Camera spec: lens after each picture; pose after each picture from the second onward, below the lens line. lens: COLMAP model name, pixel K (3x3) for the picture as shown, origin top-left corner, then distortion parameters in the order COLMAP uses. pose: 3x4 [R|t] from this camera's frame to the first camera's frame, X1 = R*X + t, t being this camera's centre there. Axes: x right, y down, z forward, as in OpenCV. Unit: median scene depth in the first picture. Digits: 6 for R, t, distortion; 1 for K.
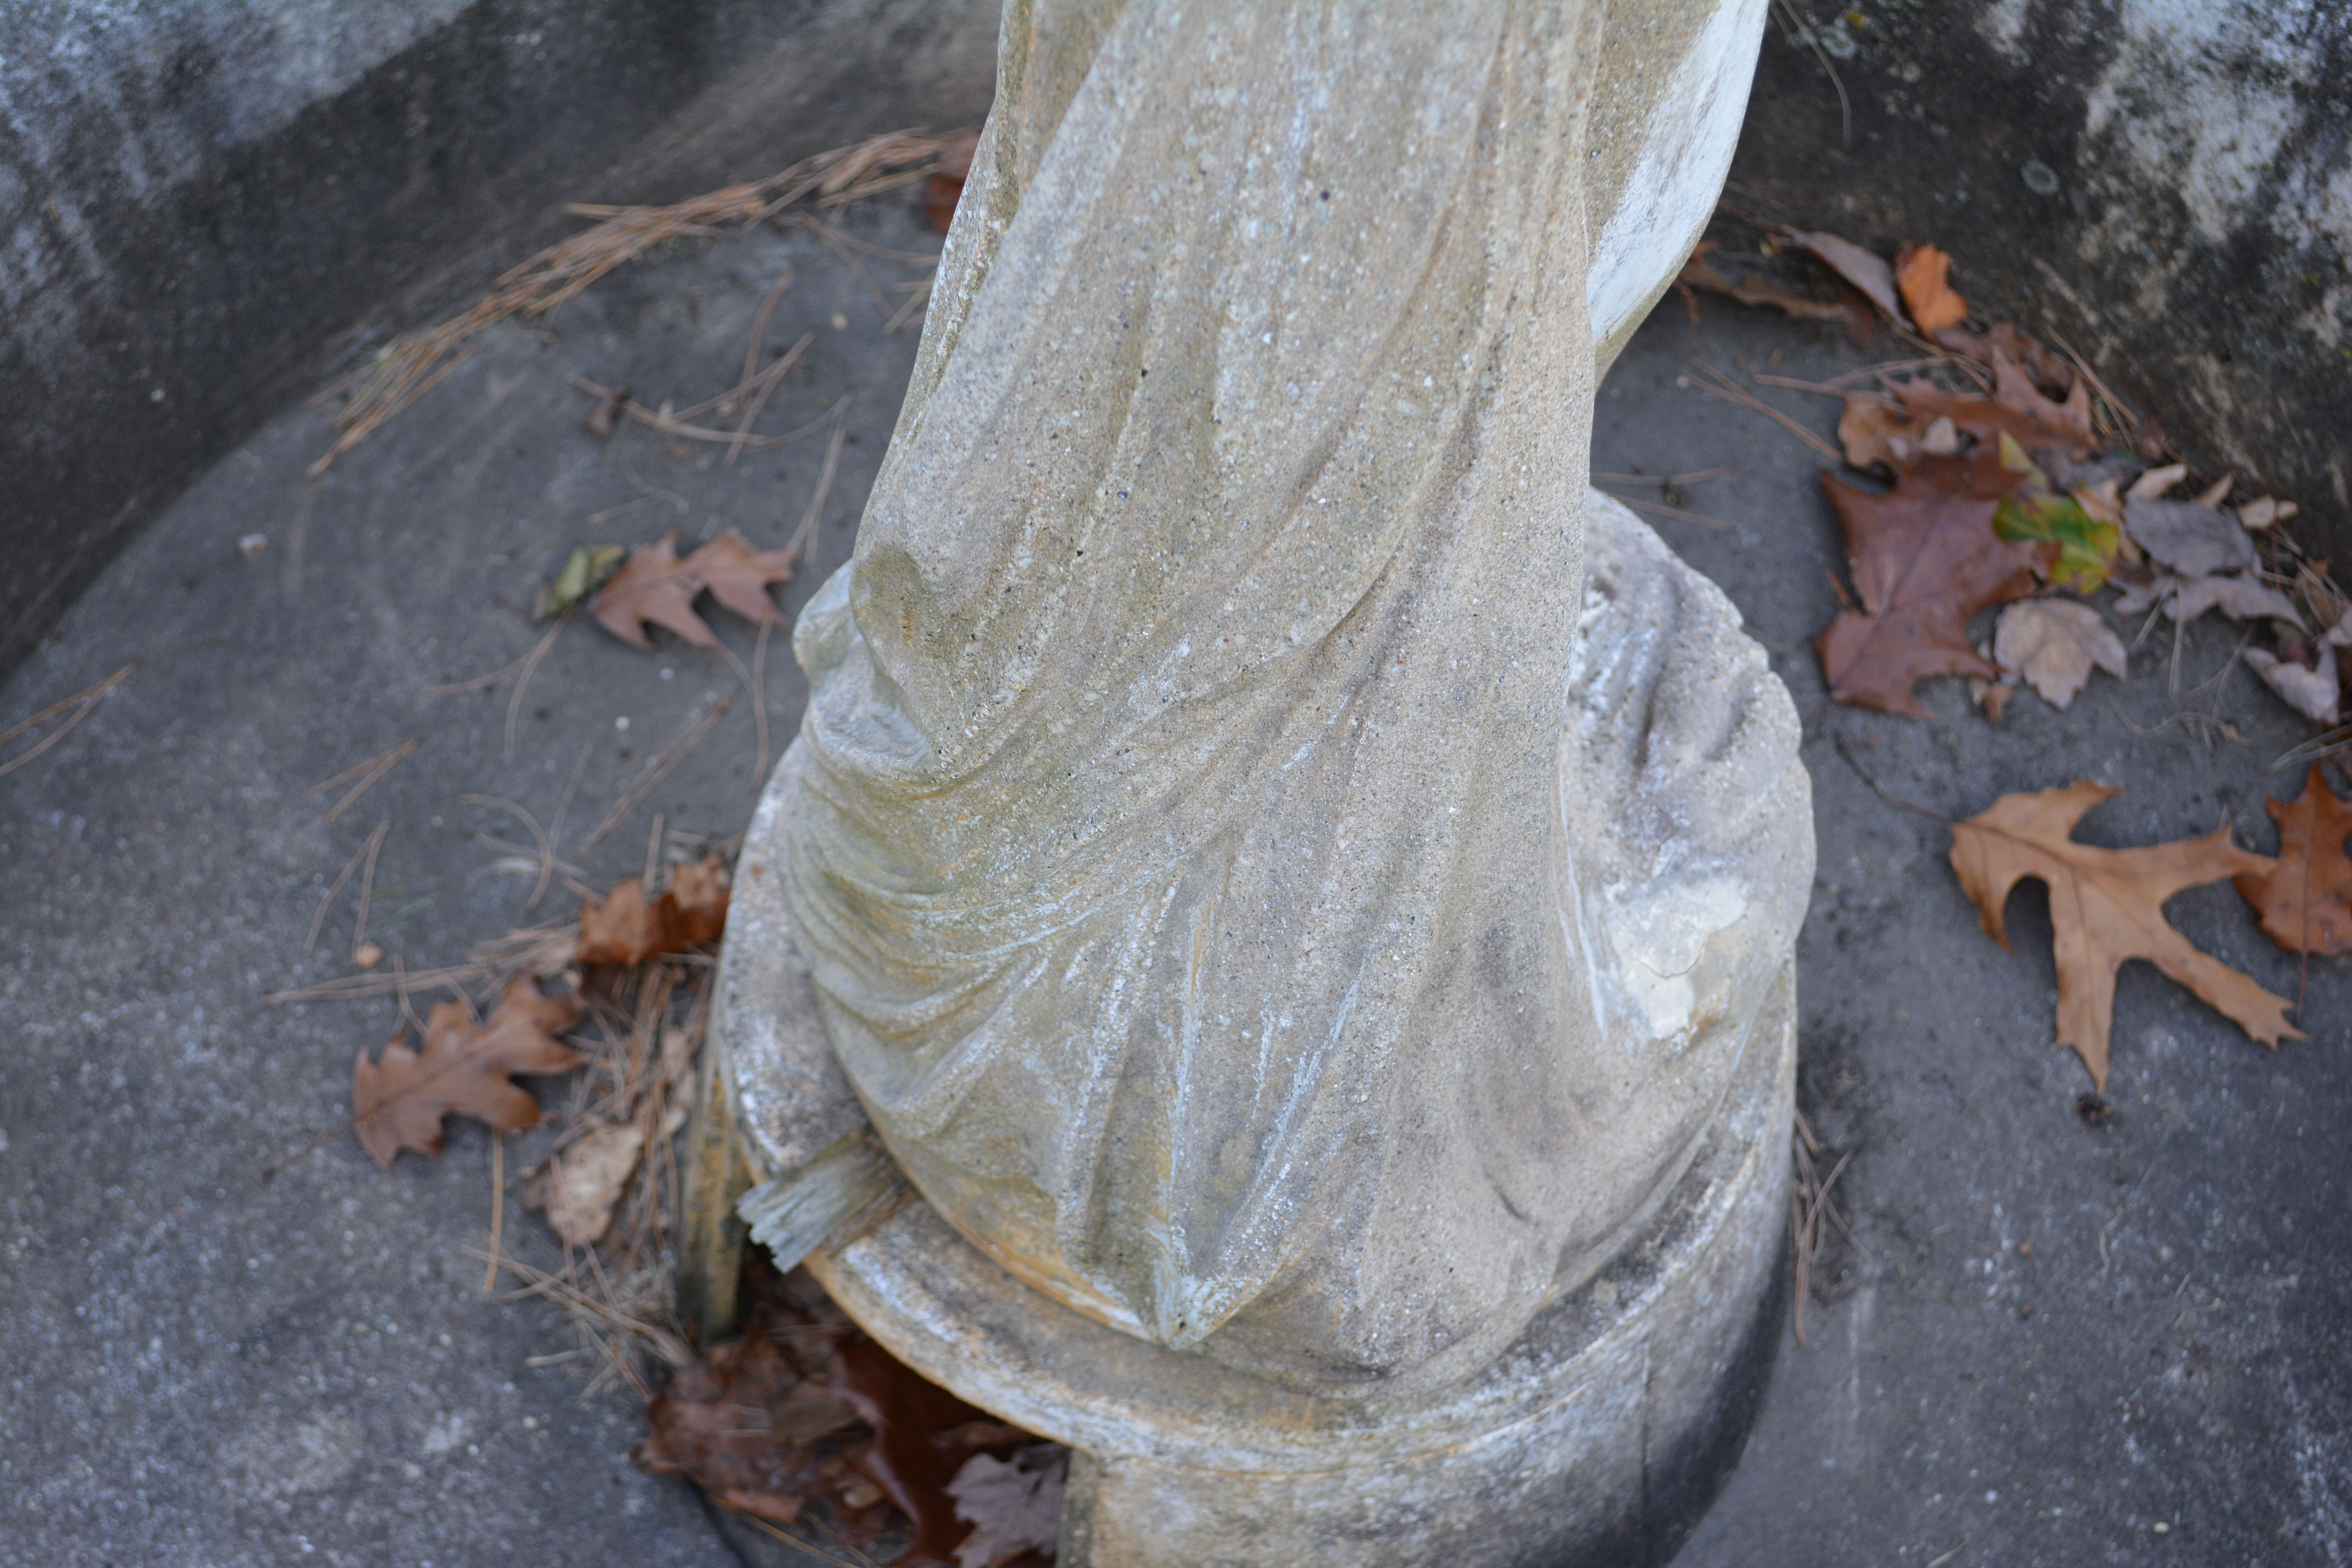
lens RADIAL K [[3436.4, 0, 1176.0], [0, 3436.4, 784.0], [0, 0, 1]] dist [-0.010339, -0.029274]
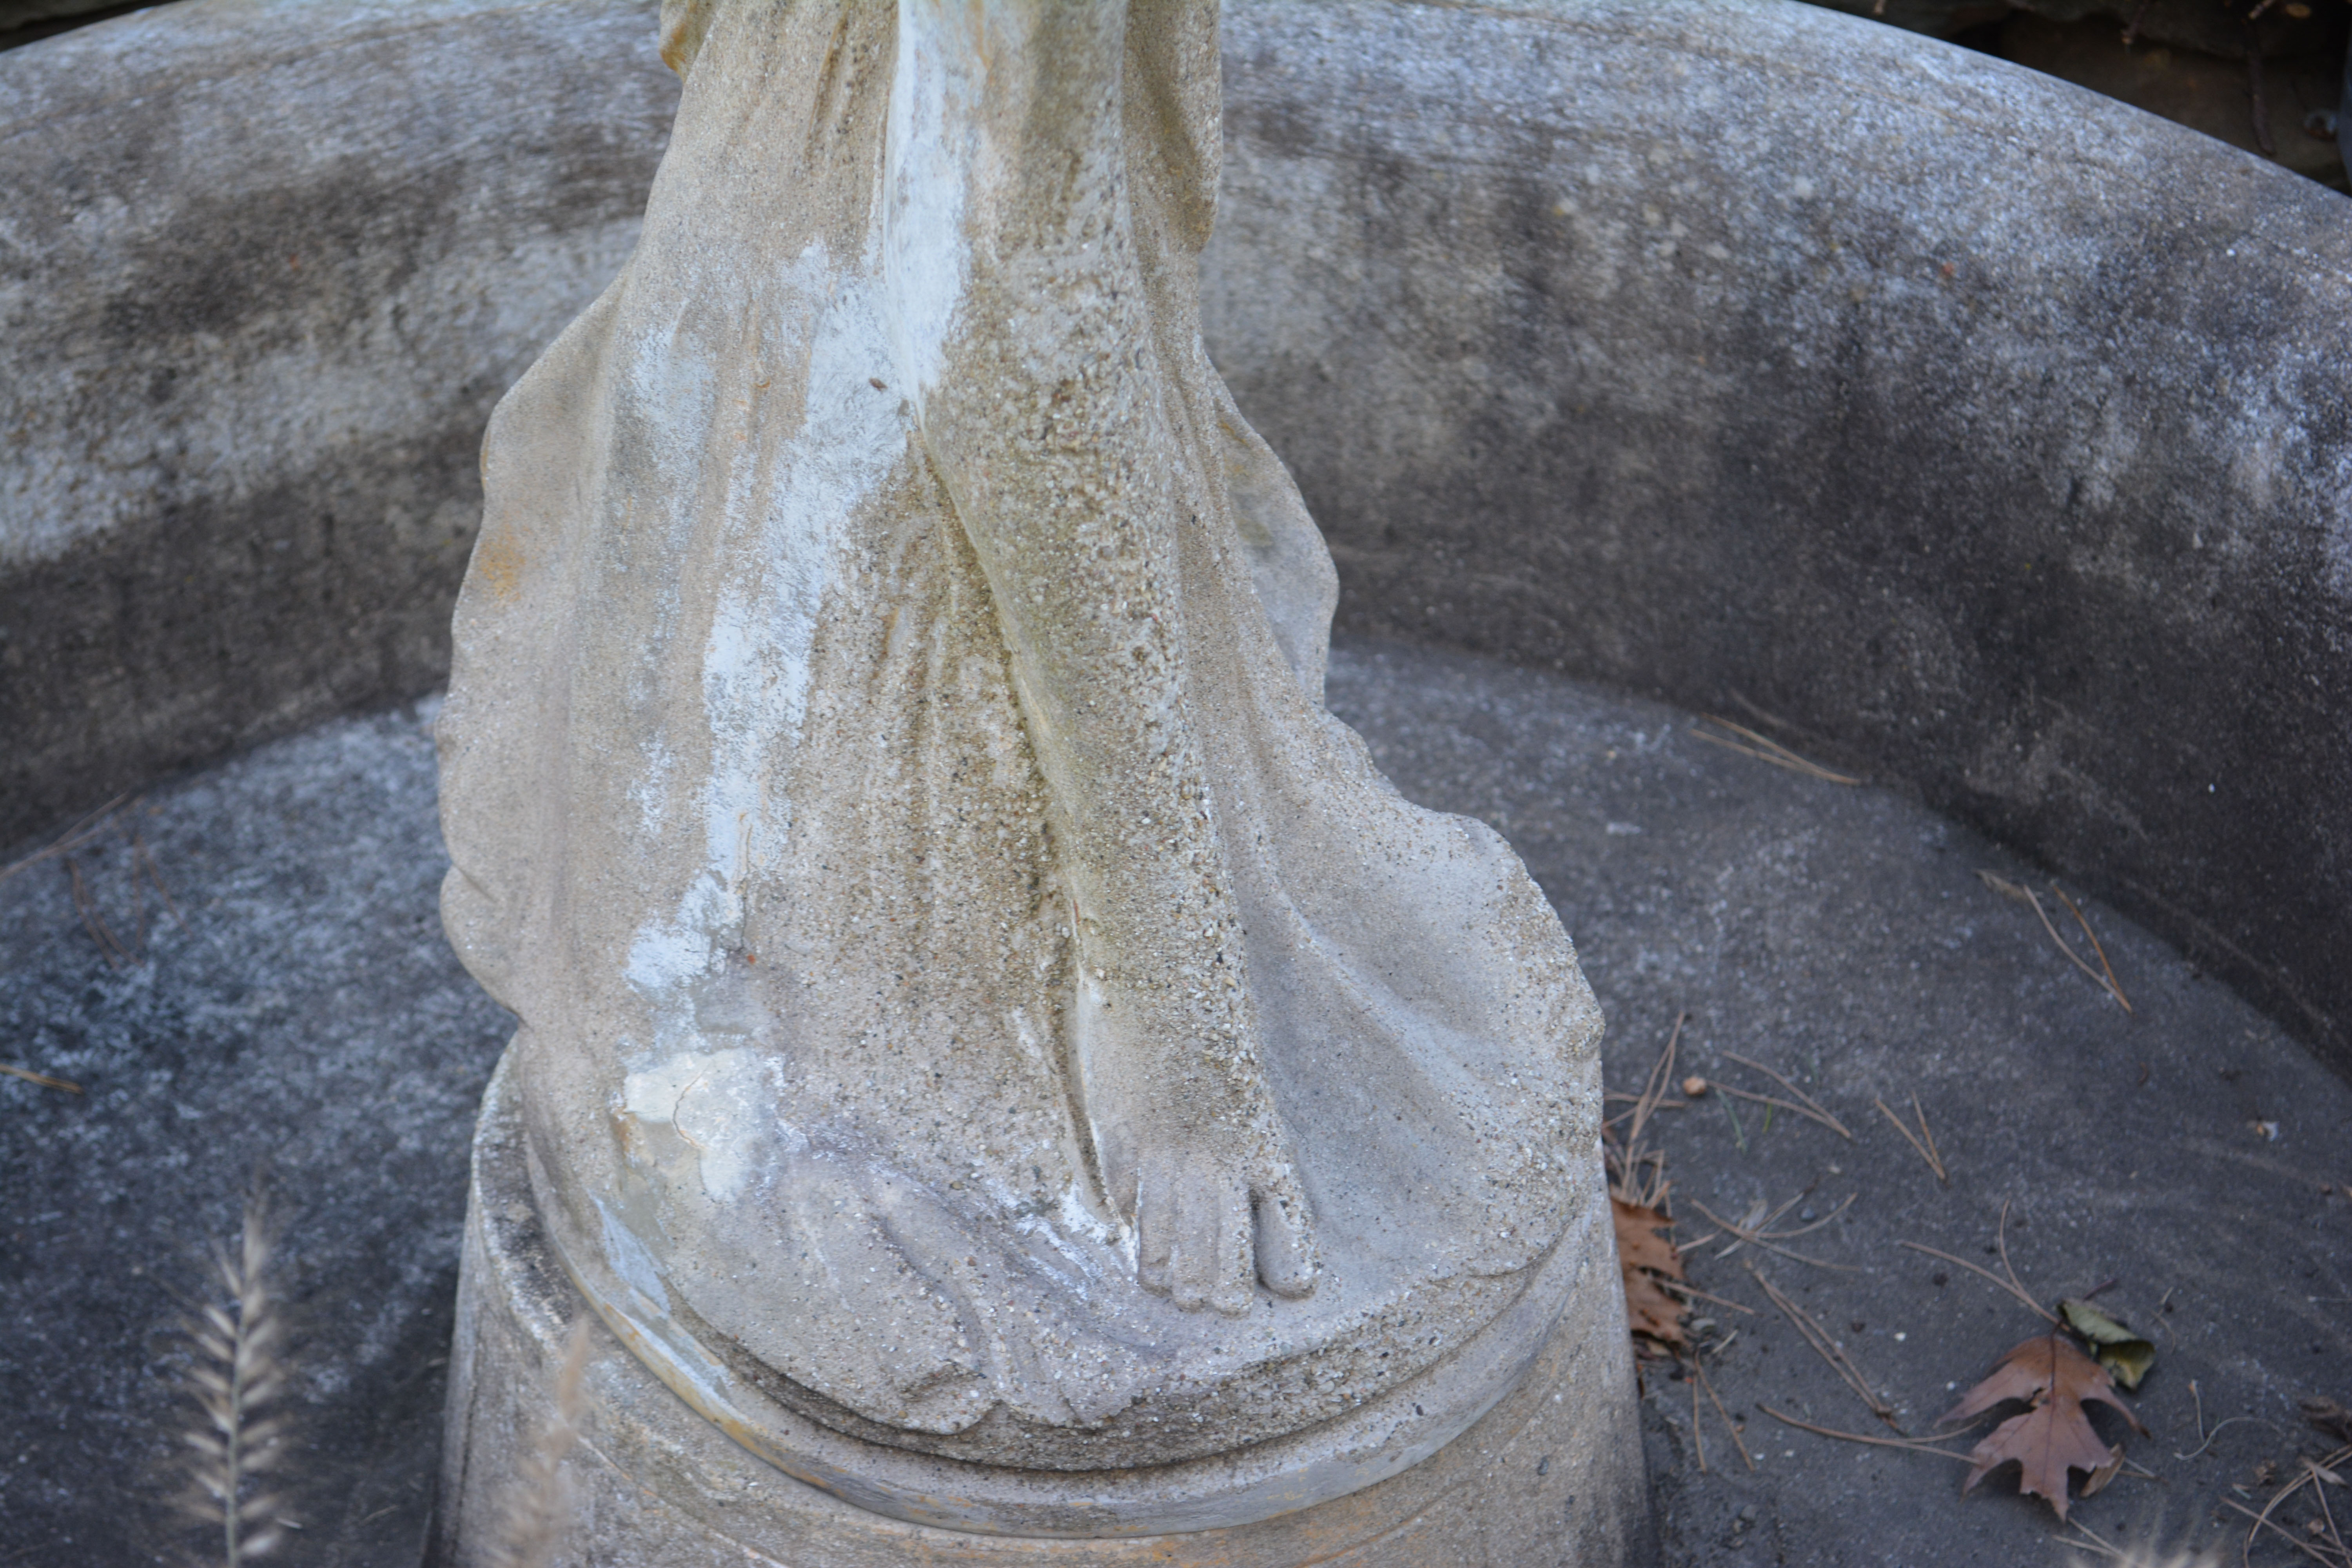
lens RADIAL K [[5296.4, 0, 1176.0], [0, 5296.4, 784.0], [0, 0, 1]] dist [0.041102, 0.020661]
pose [[-0.435139, 0.521803, -0.733741, 1.077327], [-0.774934, 0.197857, 0.600275, -0.920727], [0.458401, 0.829804, 0.318268, 0.491848]]
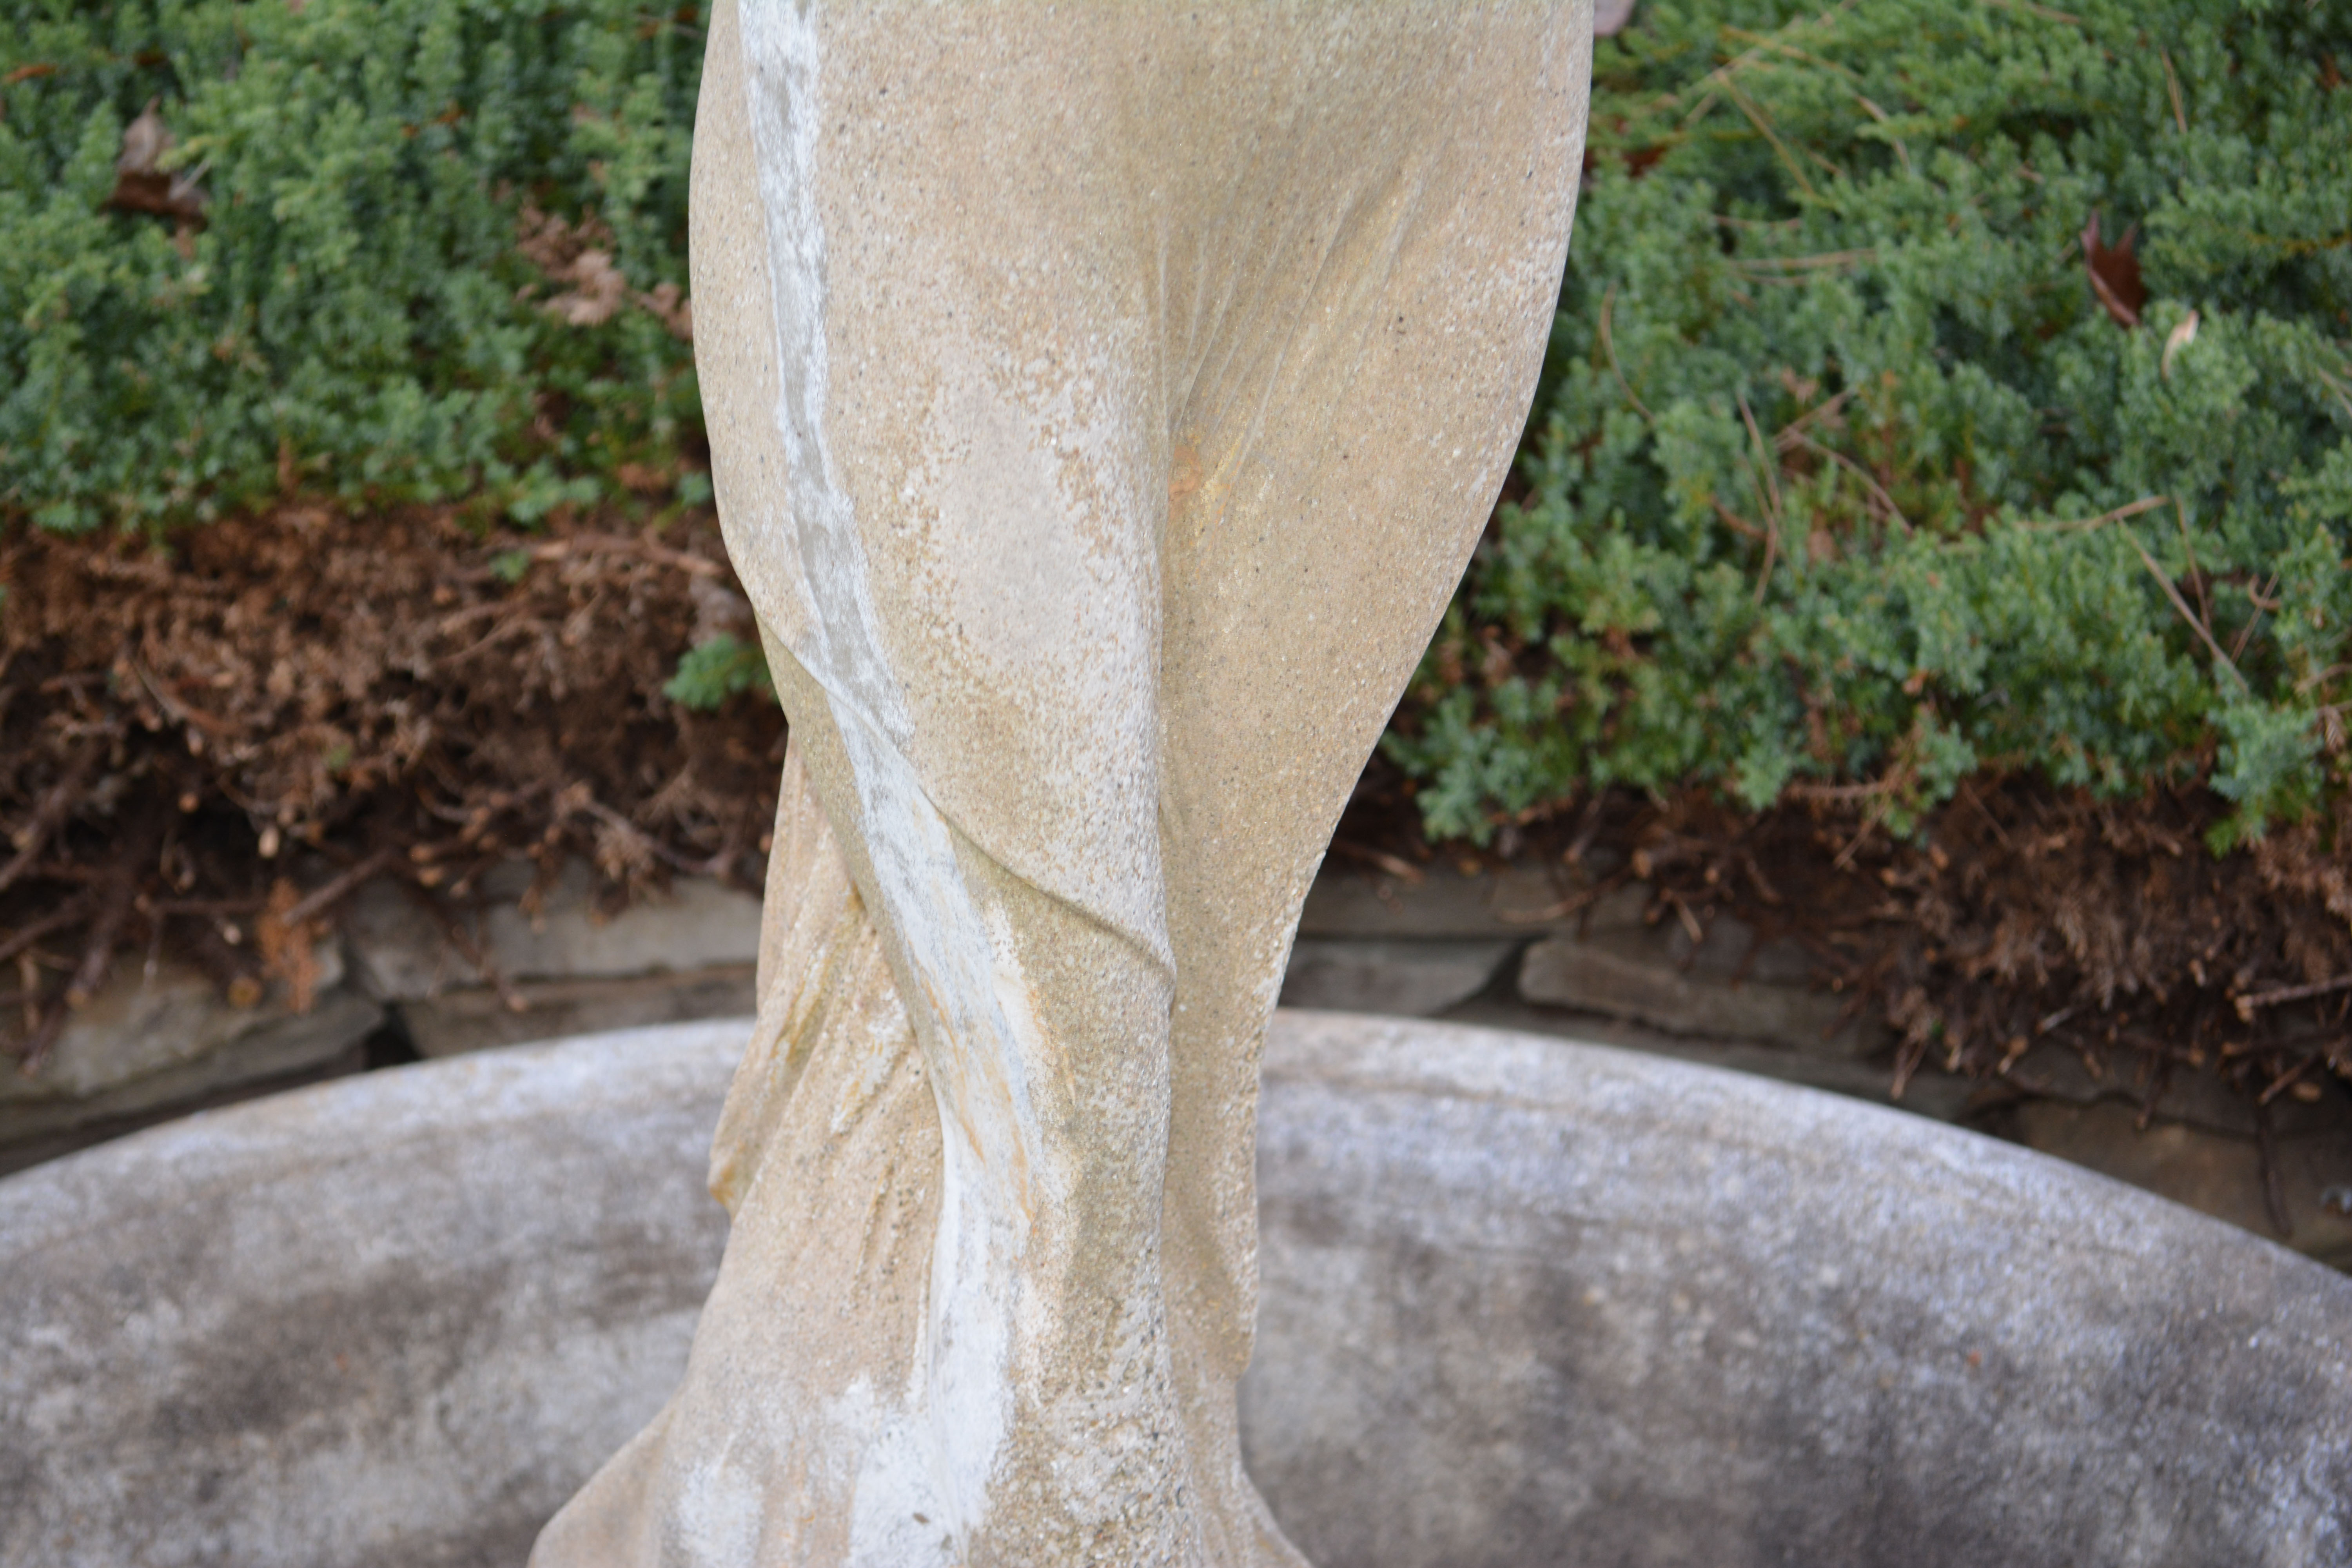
lens RADIAL K [[5296.4, 0, 1176.0], [0, 5296.4, 784.0], [0, 0, 1]] dist [0.041102, 0.020661]
pose [[-0.435761, 0.380001, -0.815912, 1.082801], [-0.769934, 0.312130, 0.556576, -0.942804], [0.466170, 0.870732, 0.156561, 0.454237]]
